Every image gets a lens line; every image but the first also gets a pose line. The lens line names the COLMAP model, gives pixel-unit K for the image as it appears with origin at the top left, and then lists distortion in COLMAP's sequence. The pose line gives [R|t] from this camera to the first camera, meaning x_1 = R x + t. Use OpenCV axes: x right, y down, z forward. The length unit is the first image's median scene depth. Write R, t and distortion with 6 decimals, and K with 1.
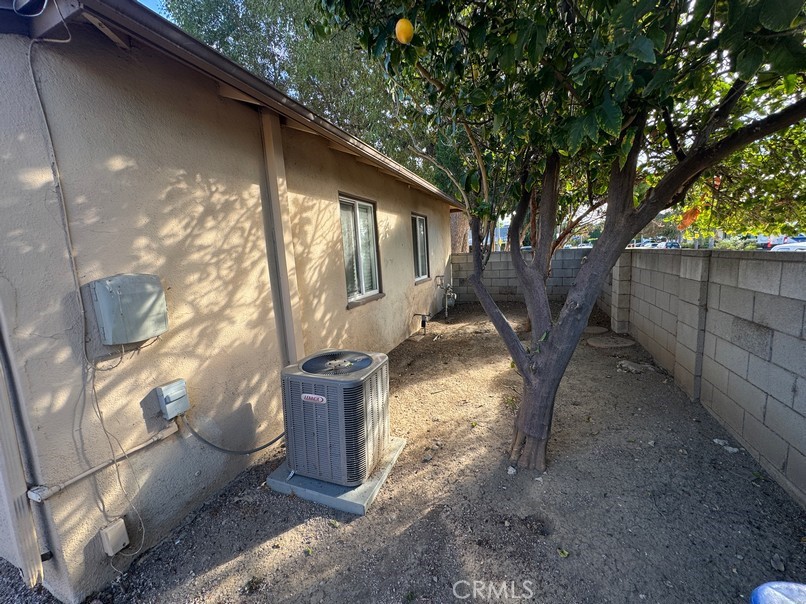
lens RADIAL K [[322.5, 0, 403.0], [0, 322.5, 302.0], [0, 0, 1]] dist [-0.000560, 0.000083]
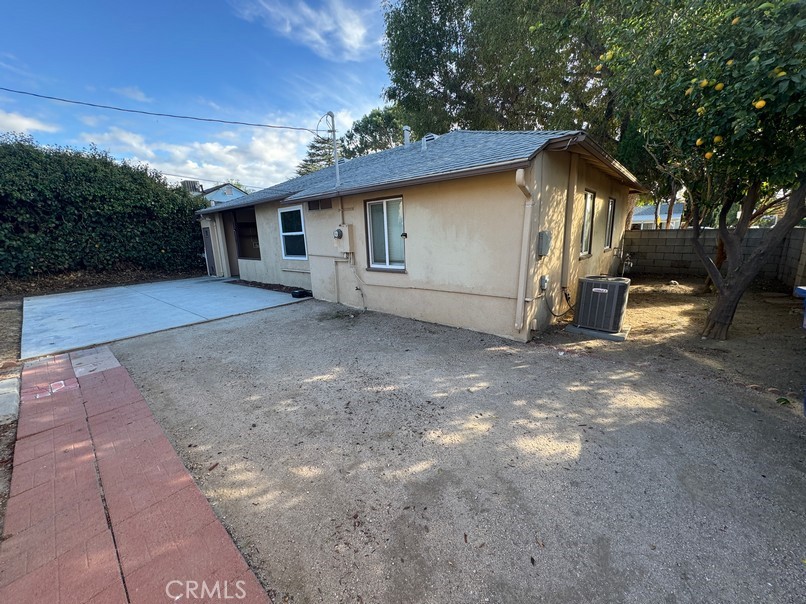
lens RADIAL K [[322.5, 0, 403.0], [0, 322.5, 302.0], [0, 0, 1]] dist [-0.000560, 0.000083]
pose [[0.939938, 0.094634, -0.327964, -0.763727], [-0.072179, 0.994177, 0.080009, 0.279832], [0.333626, -0.051532, 0.941296, -1.448475]]
